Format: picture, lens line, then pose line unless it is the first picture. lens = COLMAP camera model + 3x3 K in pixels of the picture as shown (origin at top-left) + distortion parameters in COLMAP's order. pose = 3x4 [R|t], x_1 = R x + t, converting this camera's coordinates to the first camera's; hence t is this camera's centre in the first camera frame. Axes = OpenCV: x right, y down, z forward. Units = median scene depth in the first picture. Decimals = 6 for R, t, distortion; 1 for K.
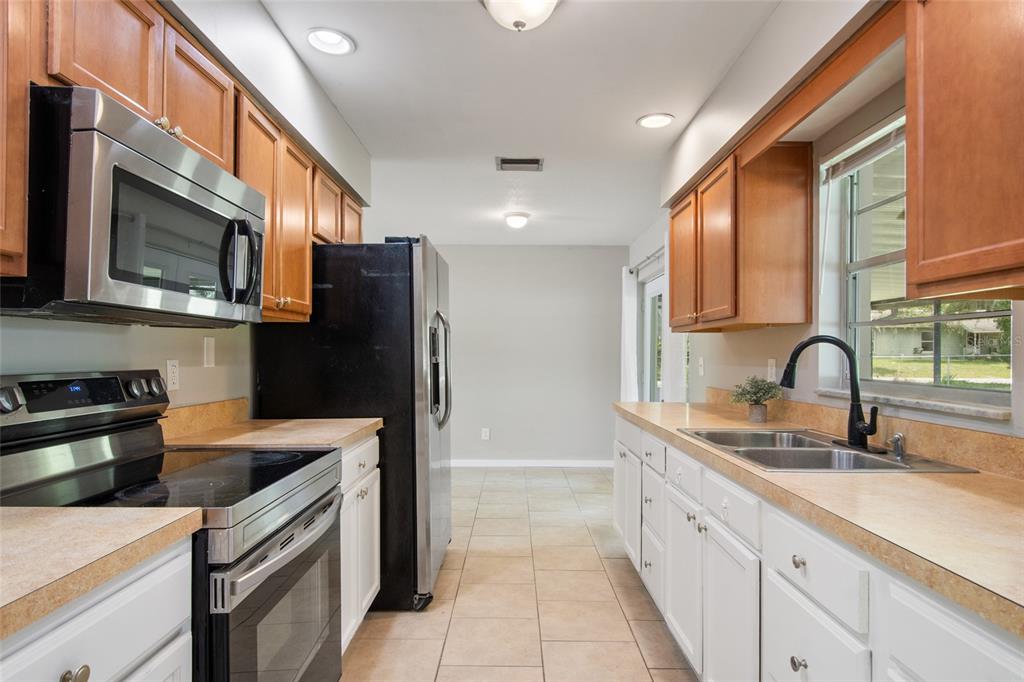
lens RADIAL K [[586.3, 0, 515.3], [0, 586.3, 347.3], [0, 0, 1]] dist [0.005941, -0.003656]
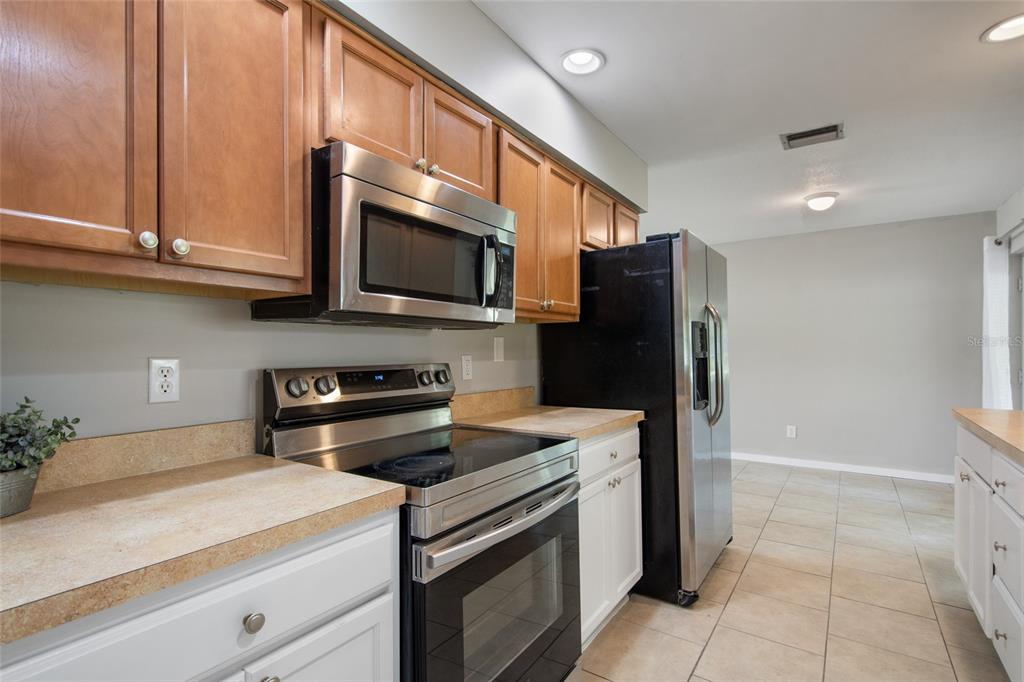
lens RADIAL K [[496.7, 0, 509.2], [0, 496.7, 347.6], [0, 0, 1]] dist [0.018505, -0.007644]
pose [[0.822193, -0.011555, -0.569092, 0.089850], [0.015642, 0.999875, 0.002297, 0.002889], [0.568994, -0.010791, 0.822271, 0.155262]]
